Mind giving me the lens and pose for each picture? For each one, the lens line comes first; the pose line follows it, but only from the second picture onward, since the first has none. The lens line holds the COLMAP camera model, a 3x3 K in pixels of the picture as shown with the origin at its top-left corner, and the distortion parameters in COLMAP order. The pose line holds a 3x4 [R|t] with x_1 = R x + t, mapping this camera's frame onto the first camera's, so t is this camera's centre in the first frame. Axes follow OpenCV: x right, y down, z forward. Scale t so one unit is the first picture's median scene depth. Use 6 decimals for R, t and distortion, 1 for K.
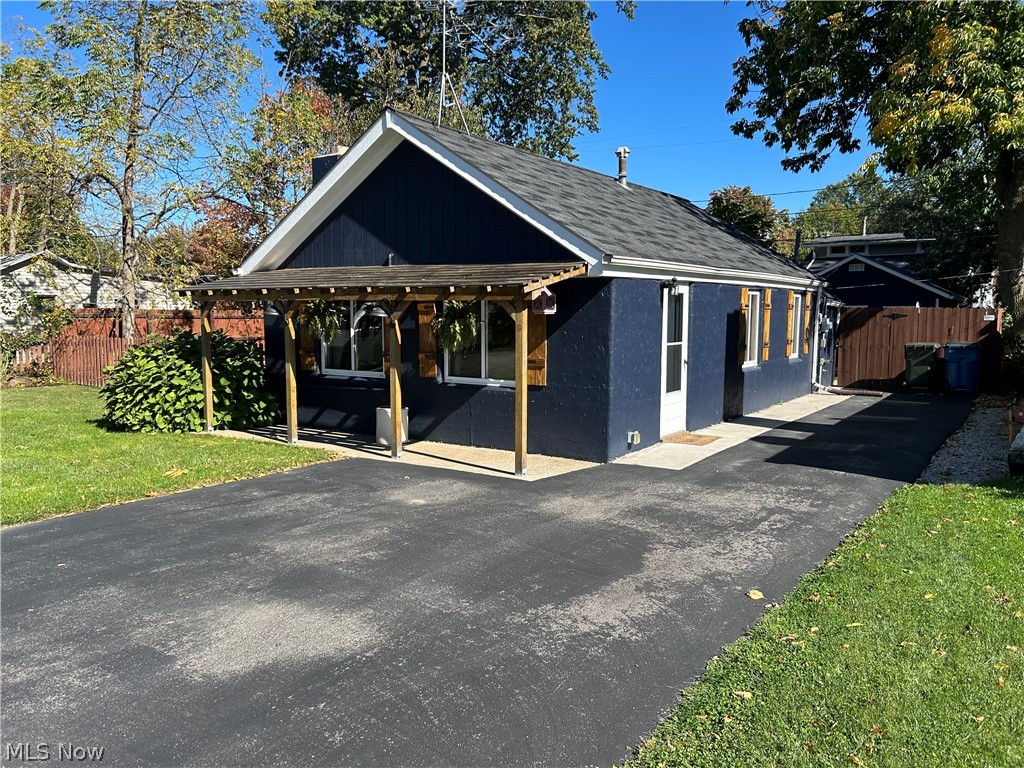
lens RADIAL K [[772.8, 0, 509.2], [0, 772.8, 388.7], [0, 0, 1]] dist [0.060413, -0.072314]
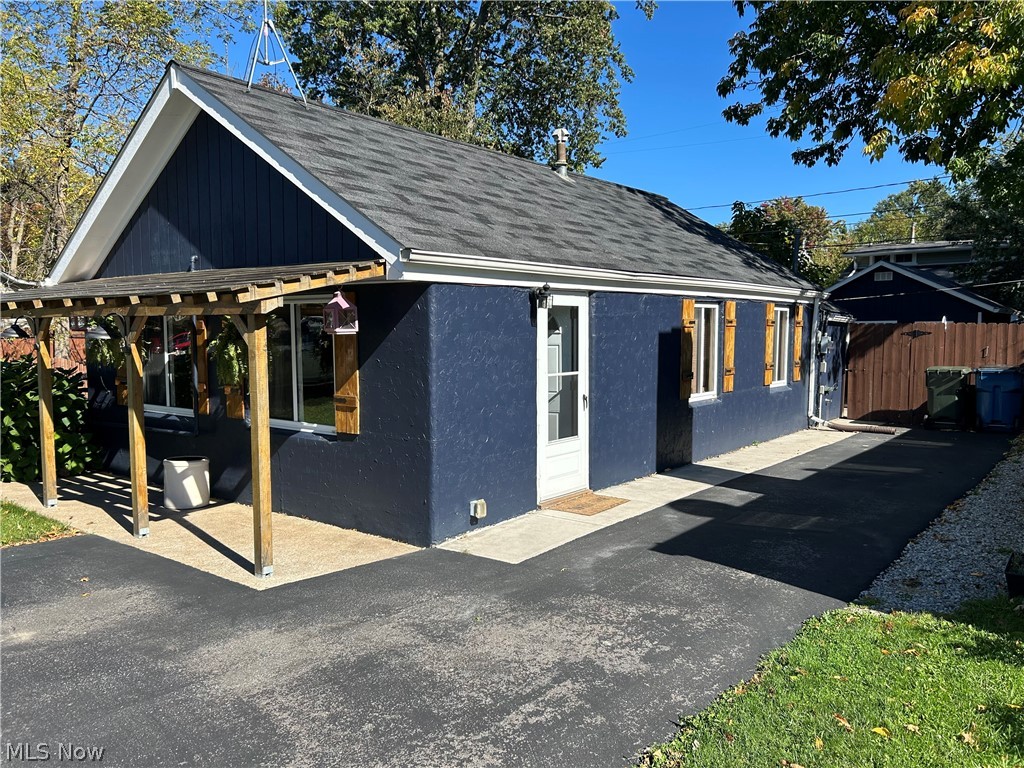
lens RADIAL K [[772.8, 0, 517.8], [0, 772.8, 391.9], [0, 0, 1]] dist [0.060413, -0.072314]
pose [[0.997853, 0.000863, -0.065490, 0.206252], [-0.002007, 0.999847, -0.017403, -0.026494], [0.065465, 0.017497, 0.997701, 0.248650]]
